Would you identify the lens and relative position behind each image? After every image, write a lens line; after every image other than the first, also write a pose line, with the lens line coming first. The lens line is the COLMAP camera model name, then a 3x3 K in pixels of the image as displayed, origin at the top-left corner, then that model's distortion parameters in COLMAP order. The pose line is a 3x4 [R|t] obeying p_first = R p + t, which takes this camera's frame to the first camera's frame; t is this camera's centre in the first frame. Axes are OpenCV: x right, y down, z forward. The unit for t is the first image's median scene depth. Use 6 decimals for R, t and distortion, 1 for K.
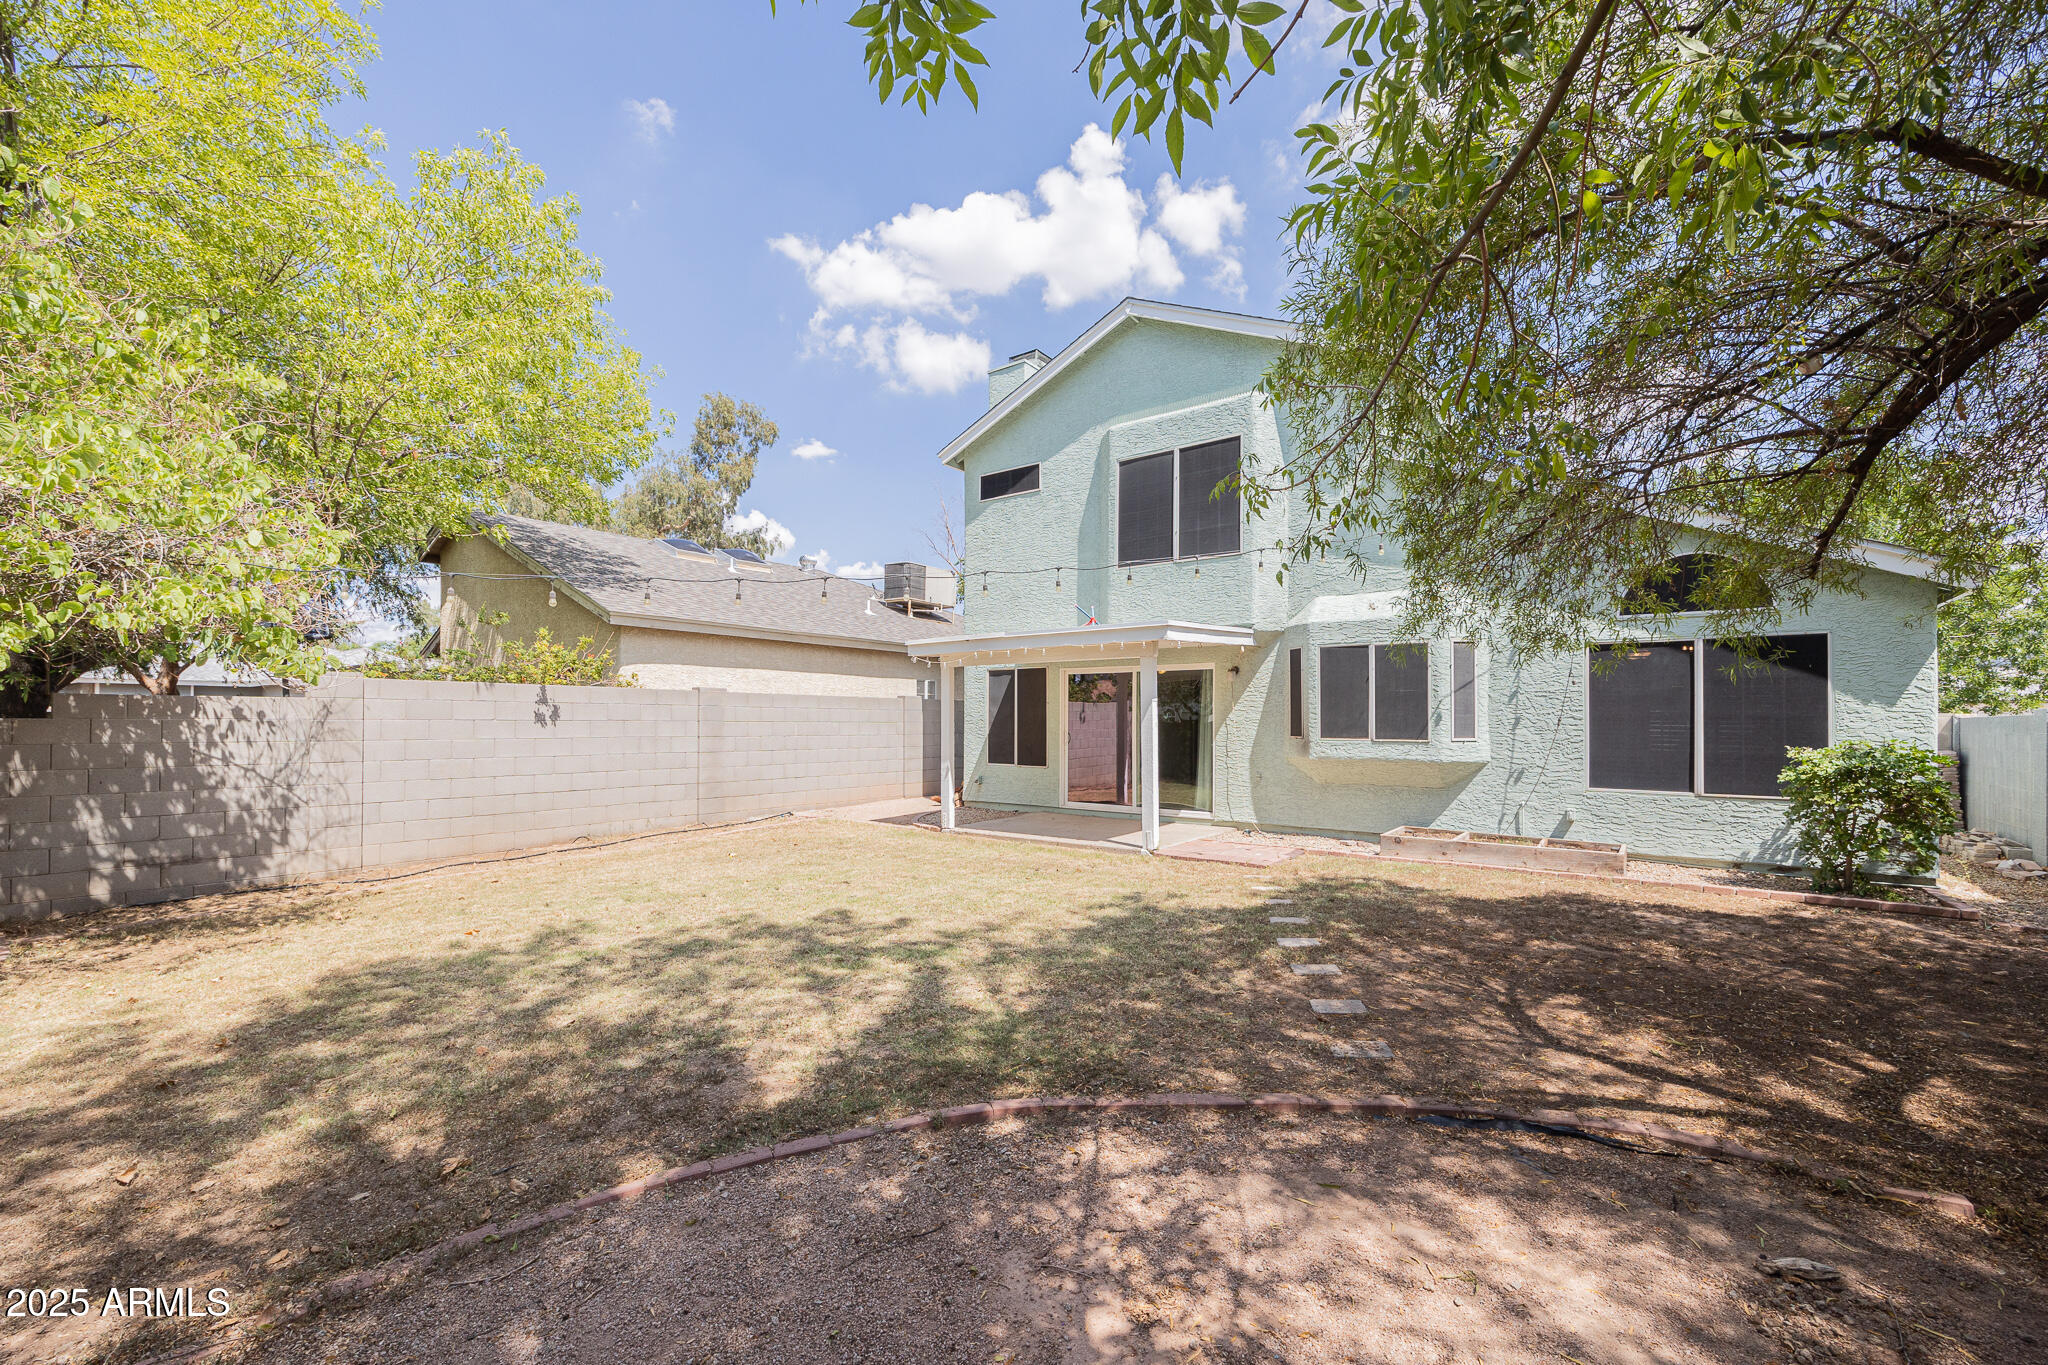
lens RADIAL K [[871.9, 0, 971.5], [0, 871.9, 720.5], [0, 0, 1]] dist [-0.000917, 0.000107]
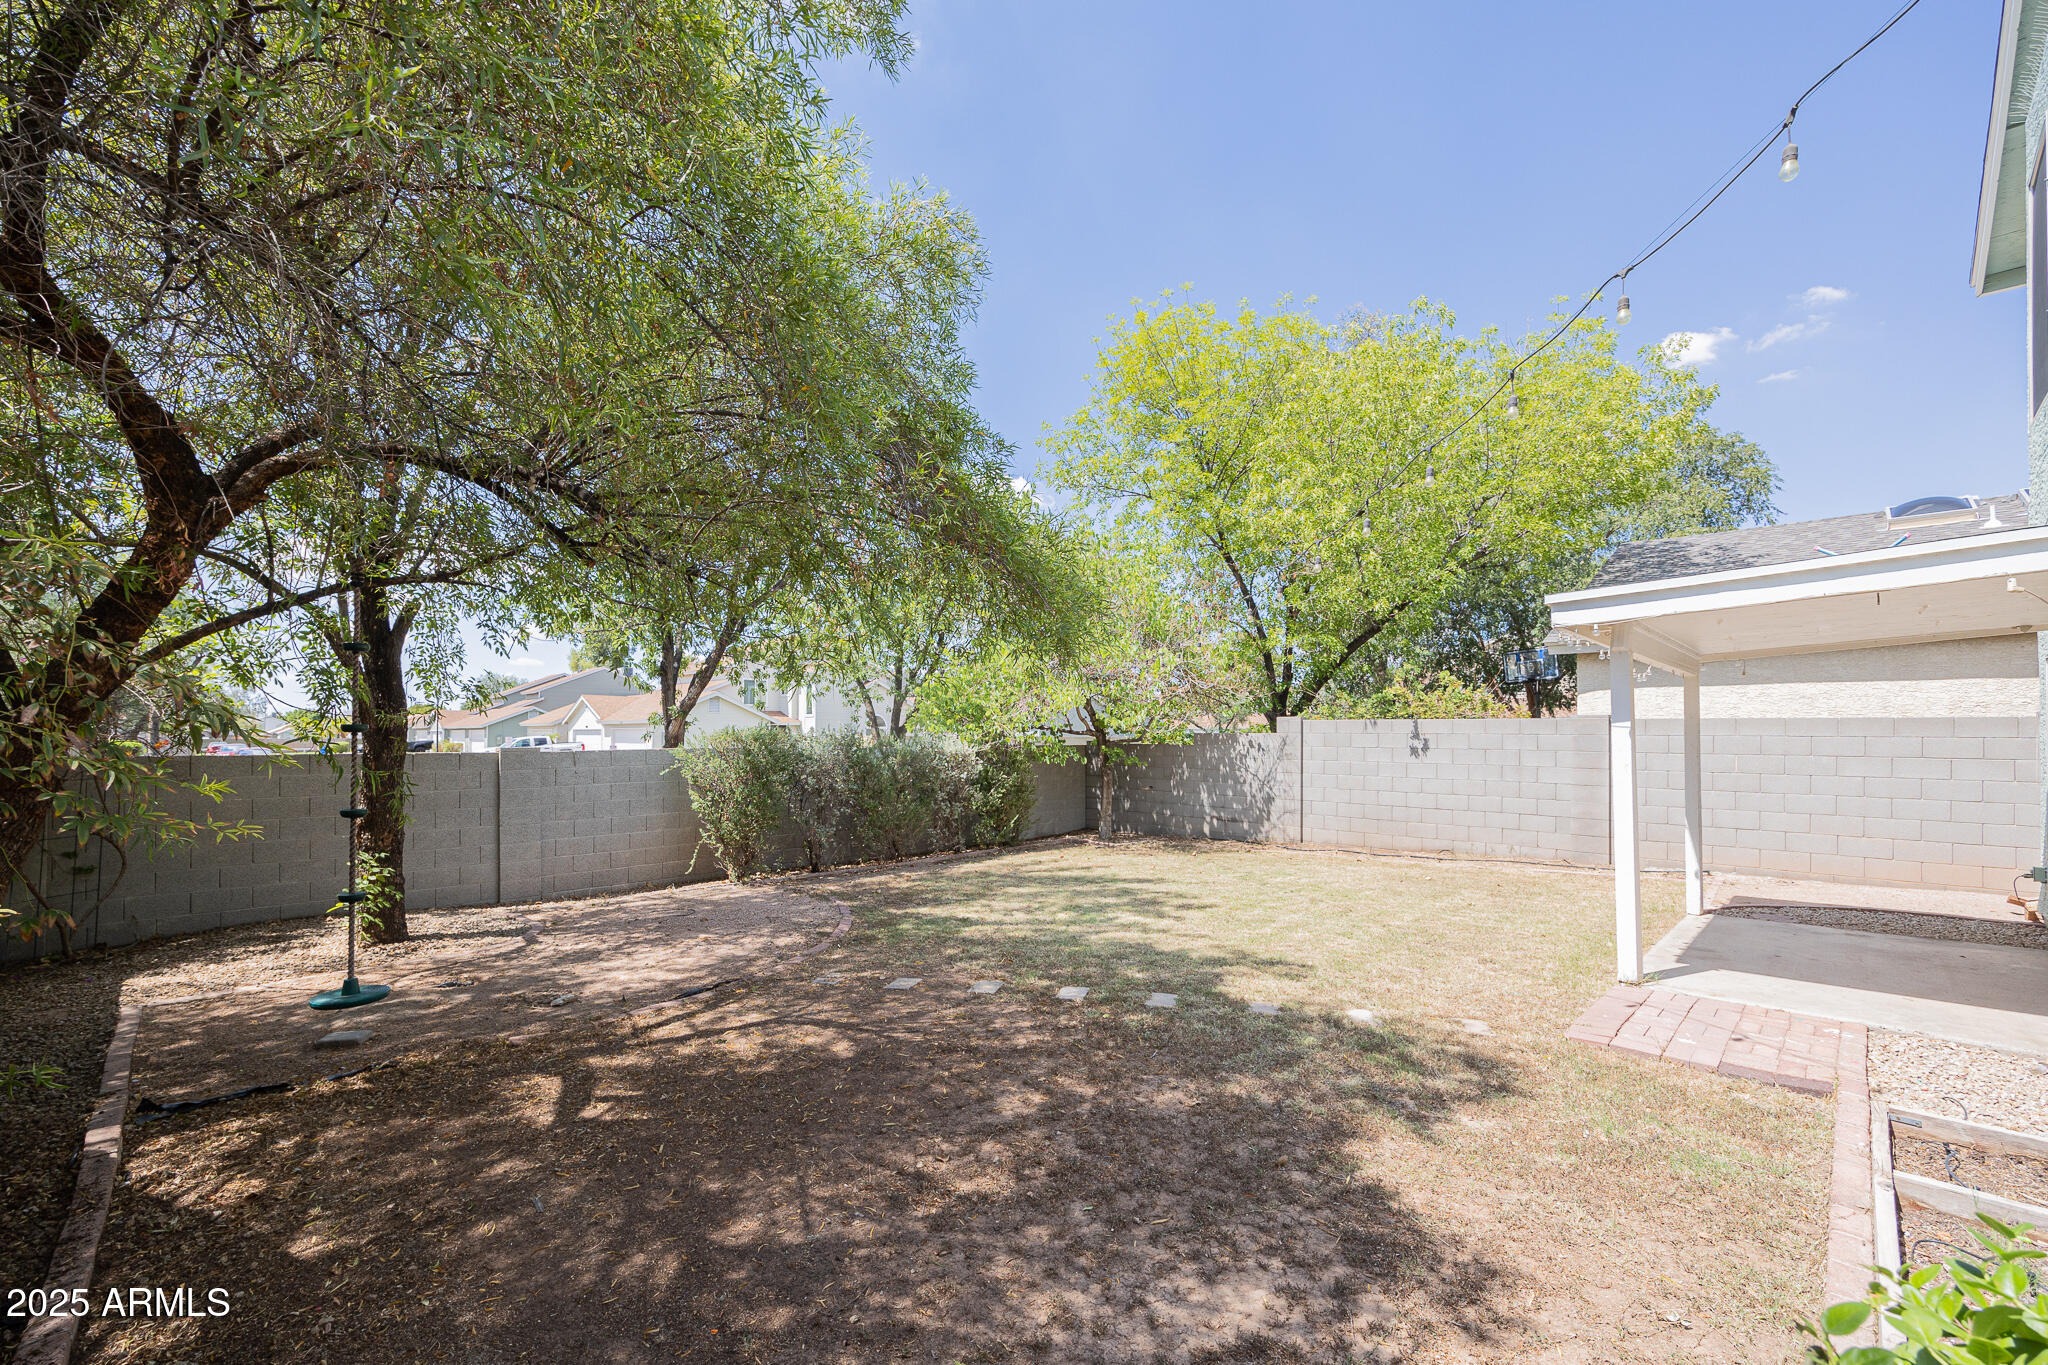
lens RADIAL K [[790.2, 0, 1024.9], [0, 790.2, 735.1], [0, 0, 1]] dist [-0.001007, -0.000037]
pose [[-0.103923, -0.006791, -0.994562, 1.623073], [-0.001384, 0.999977, -0.006683, -0.028616], [0.994584, 0.000682, -0.103930, 1.357973]]
